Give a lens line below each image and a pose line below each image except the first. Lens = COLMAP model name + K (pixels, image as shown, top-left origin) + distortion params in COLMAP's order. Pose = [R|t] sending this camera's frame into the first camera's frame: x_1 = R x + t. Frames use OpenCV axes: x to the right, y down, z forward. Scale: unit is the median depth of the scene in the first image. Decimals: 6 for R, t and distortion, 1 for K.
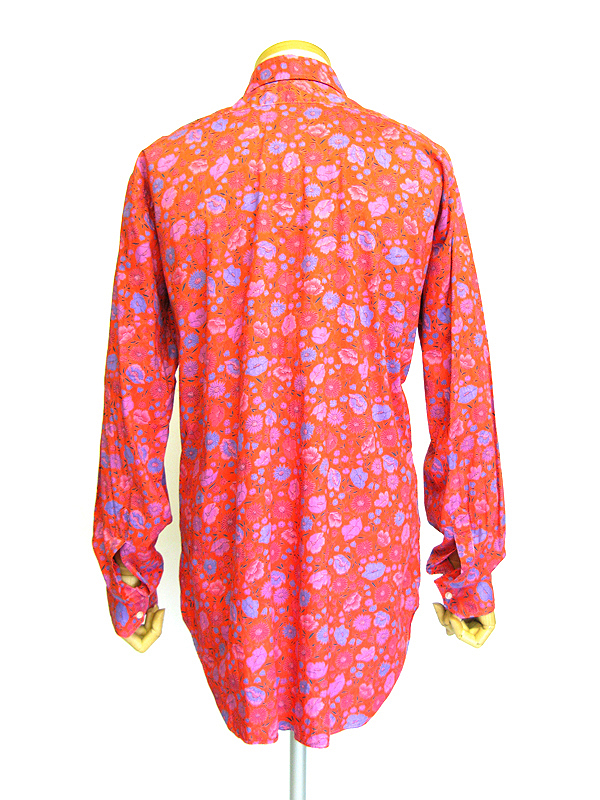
lens RADIAL K [[791.1, 0, 300.0], [0, 791.1, 400.0], [0, 0, 1]] dist [-0.118111, 0.016432]
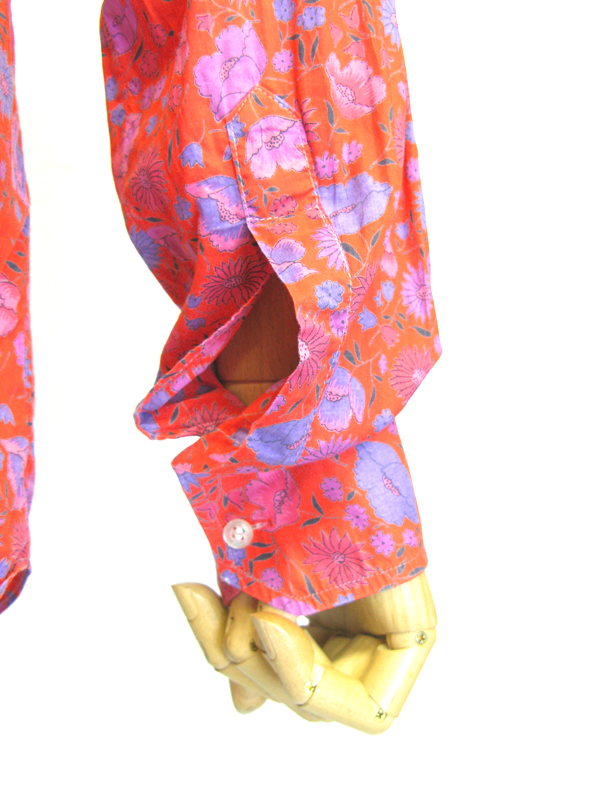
lens RADIAL K [[791.1, 0, 300.0], [0, 791.1, 400.0], [0, 0, 1]] dist [-0.118111, 0.016432]
pose [[0.941456, -0.041948, 0.334516, 0.133150], [0.088507, 0.988179, -0.125177, 0.251345], [-0.325311, 0.147456, 0.934039, 0.788838]]
